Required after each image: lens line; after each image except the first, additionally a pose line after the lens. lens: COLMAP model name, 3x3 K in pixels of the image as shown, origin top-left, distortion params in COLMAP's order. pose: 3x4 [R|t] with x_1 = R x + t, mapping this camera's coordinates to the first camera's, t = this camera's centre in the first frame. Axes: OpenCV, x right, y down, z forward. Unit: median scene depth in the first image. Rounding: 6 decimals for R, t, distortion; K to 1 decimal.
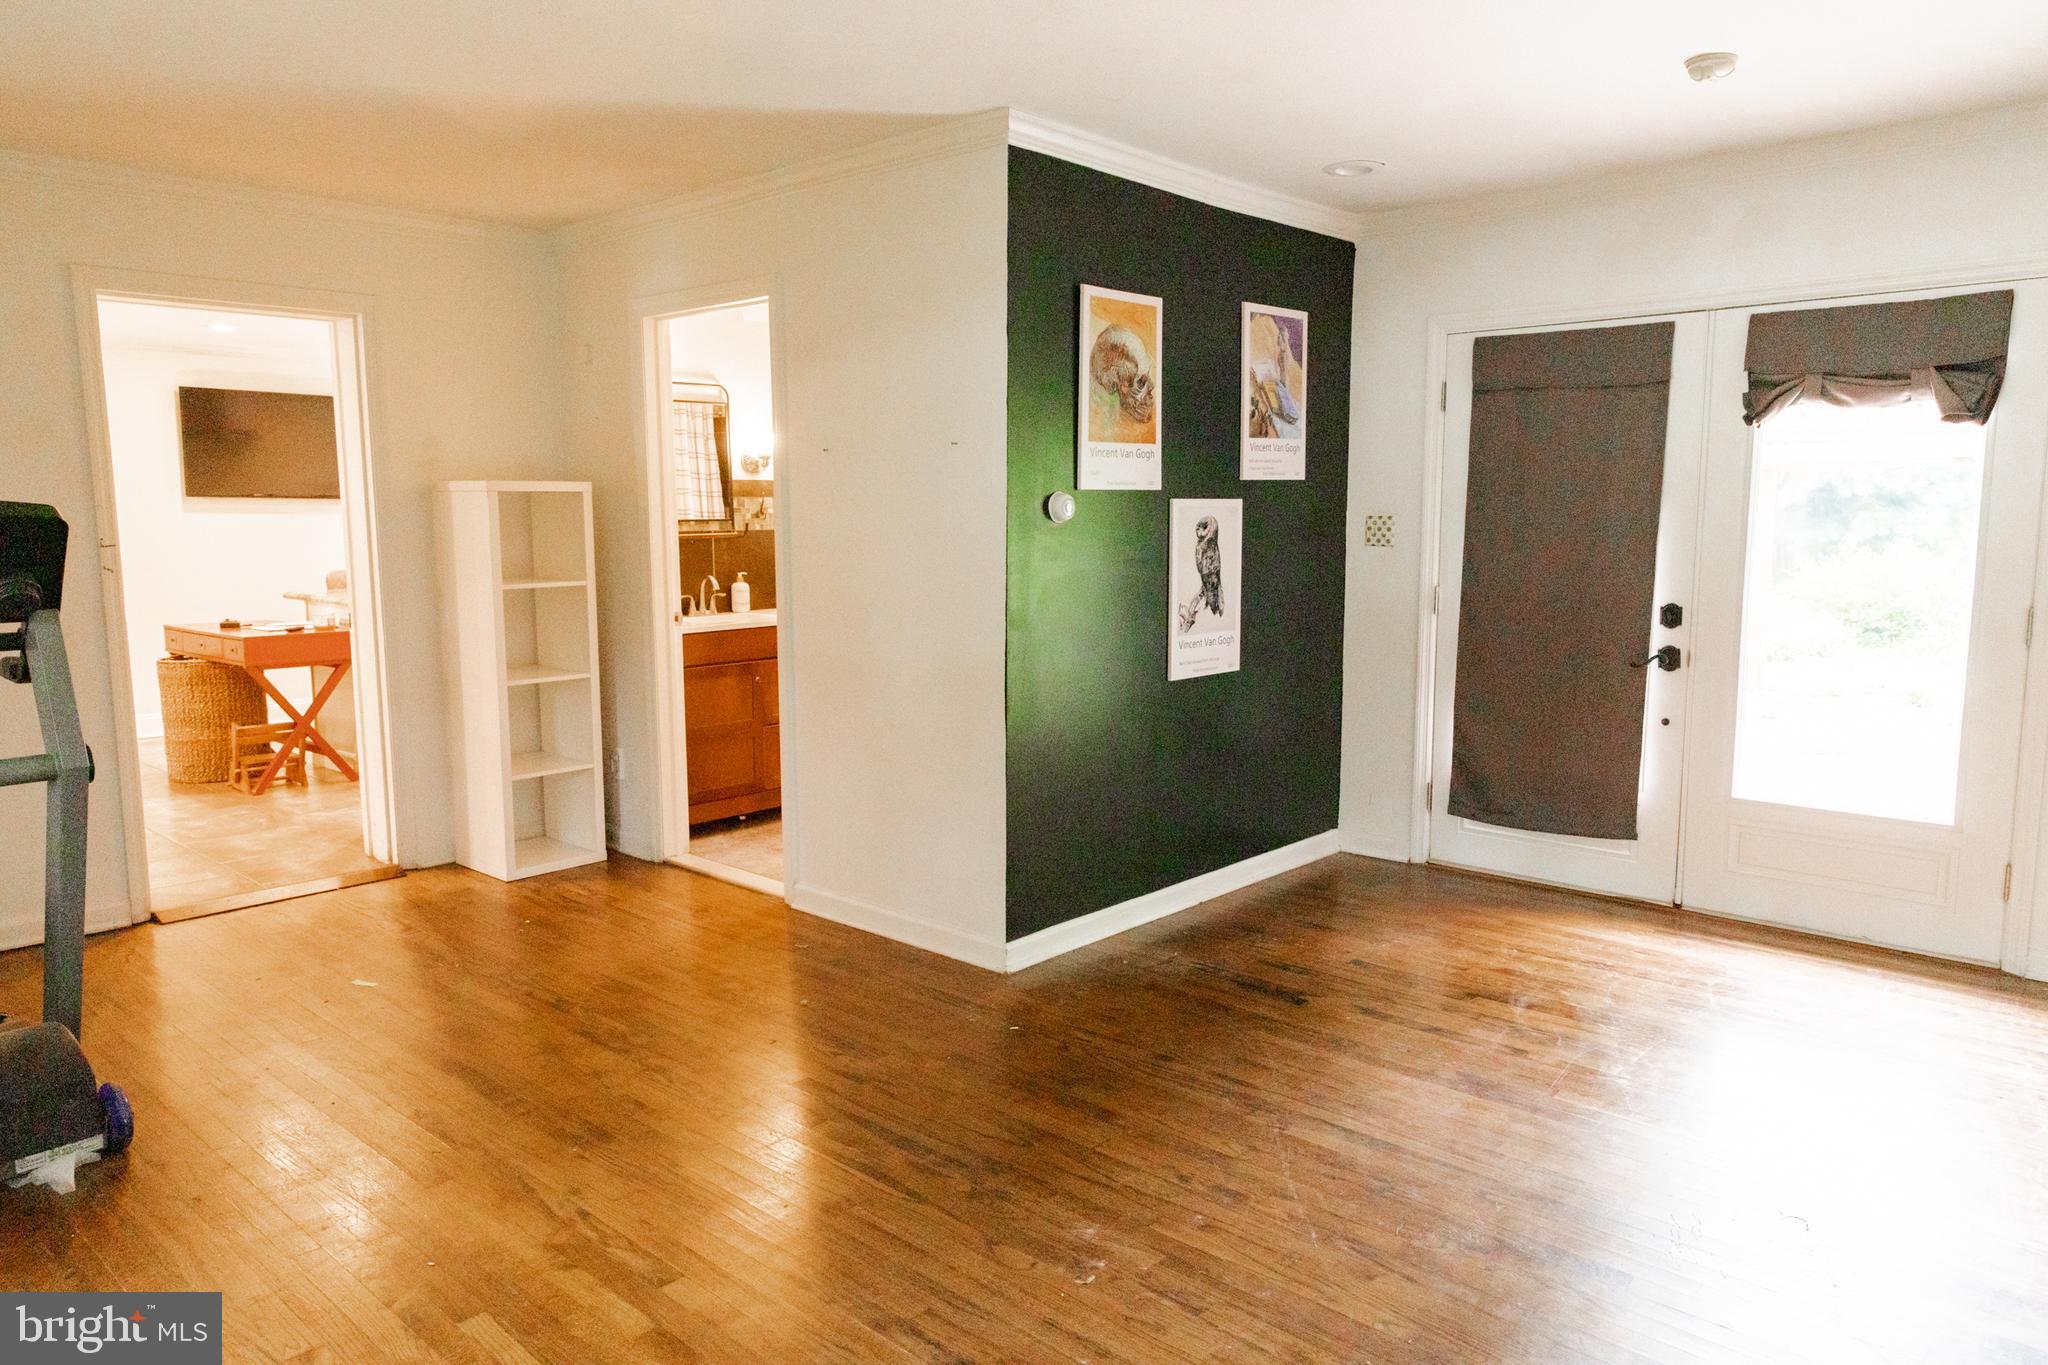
lens RADIAL K [[1371.8, 0, 1027.3], [0, 1371.8, 685.4], [0, 0, 1]] dist [-0.000990, 0.000597]
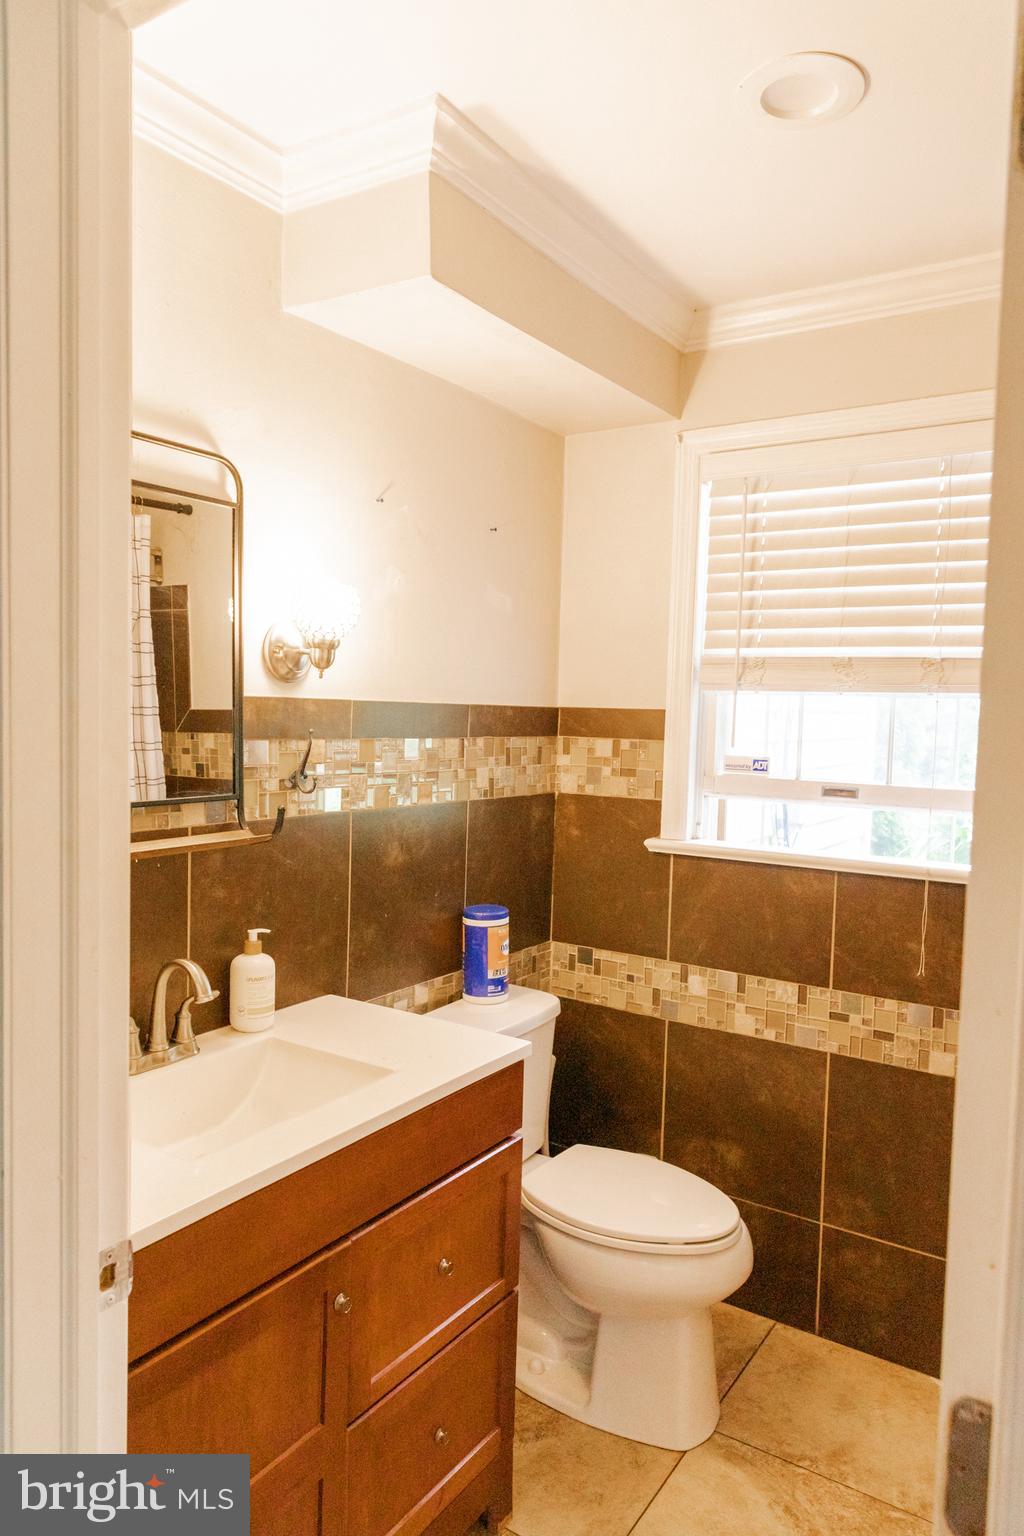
lens RADIAL K [[1028.9, 0, 512.1], [0, 1028.9, 766.1], [0, 0, 1]] dist [-0.000990, 0.000597]
pose [[0.986241, 0.016065, 0.164530, -0.185626], [-0.004421, 0.997474, -0.070898, -0.108566], [-0.165253, 0.069195, 0.983821, 0.692131]]
